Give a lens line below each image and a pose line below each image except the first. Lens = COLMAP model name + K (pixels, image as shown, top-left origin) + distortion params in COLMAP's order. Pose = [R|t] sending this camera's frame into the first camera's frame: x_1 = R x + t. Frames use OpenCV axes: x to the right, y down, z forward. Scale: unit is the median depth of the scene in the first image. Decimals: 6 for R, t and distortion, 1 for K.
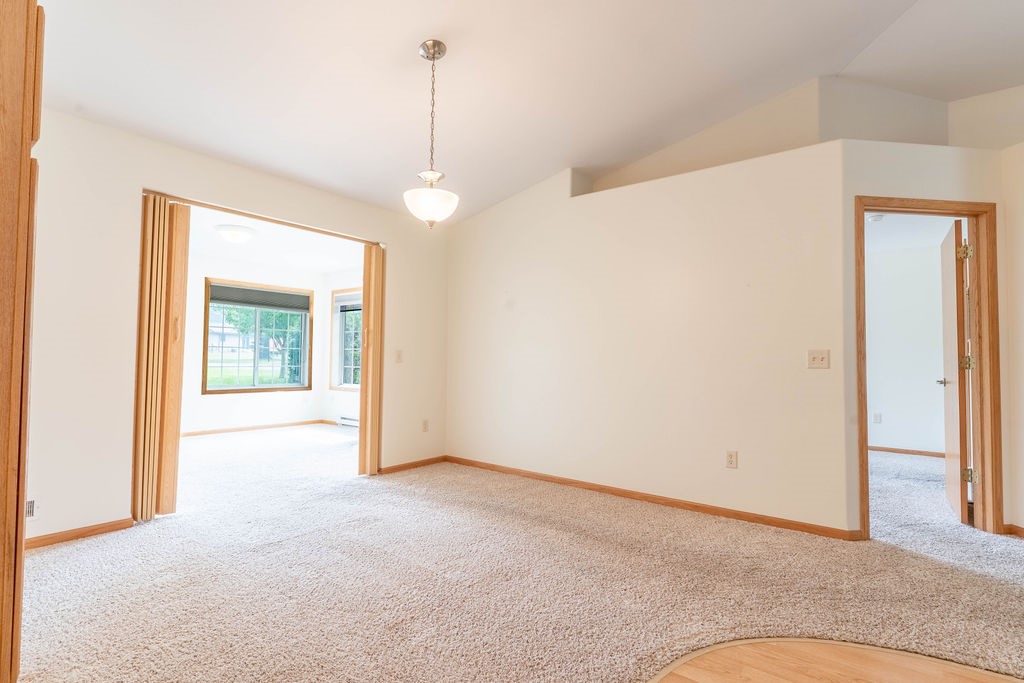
lens RADIAL K [[493.1, 0, 510.7], [0, 493.1, 339.7], [0, 0, 1]] dist [-0.021126, -0.001089]
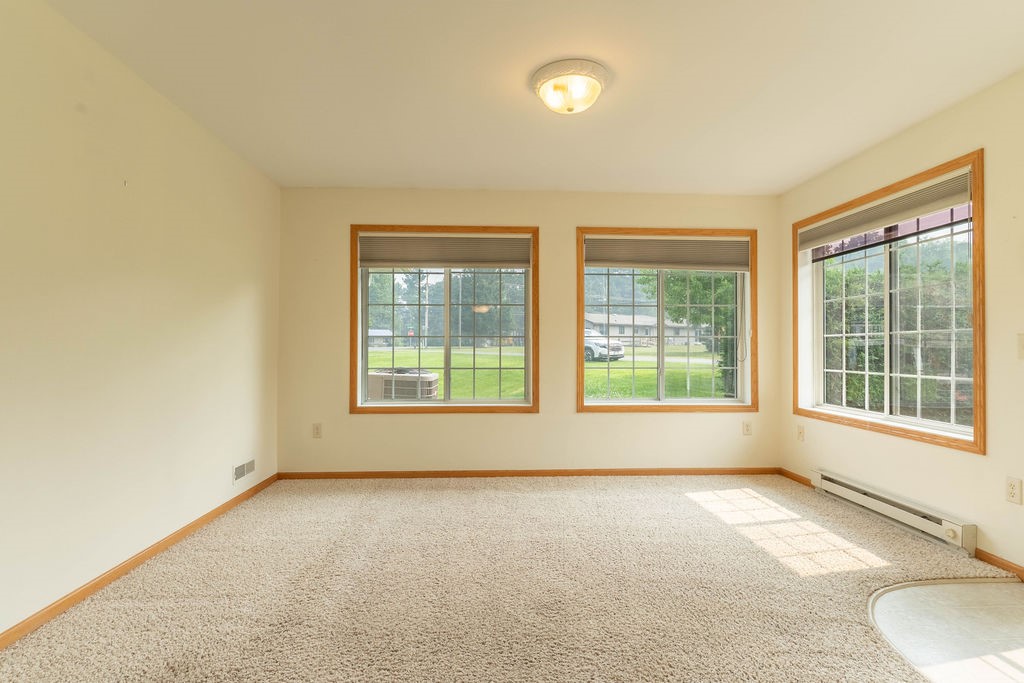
lens RADIAL K [[493.1, 0, 509.7], [0, 493.1, 342.0], [0, 0, 1]] dist [-0.021126, -0.001089]
pose [[0.647868, -0.019193, -0.761511, -0.172725], [0.034325, 0.999403, 0.004014, 0.013416], [0.760979, -0.028740, 0.648140, 0.449240]]
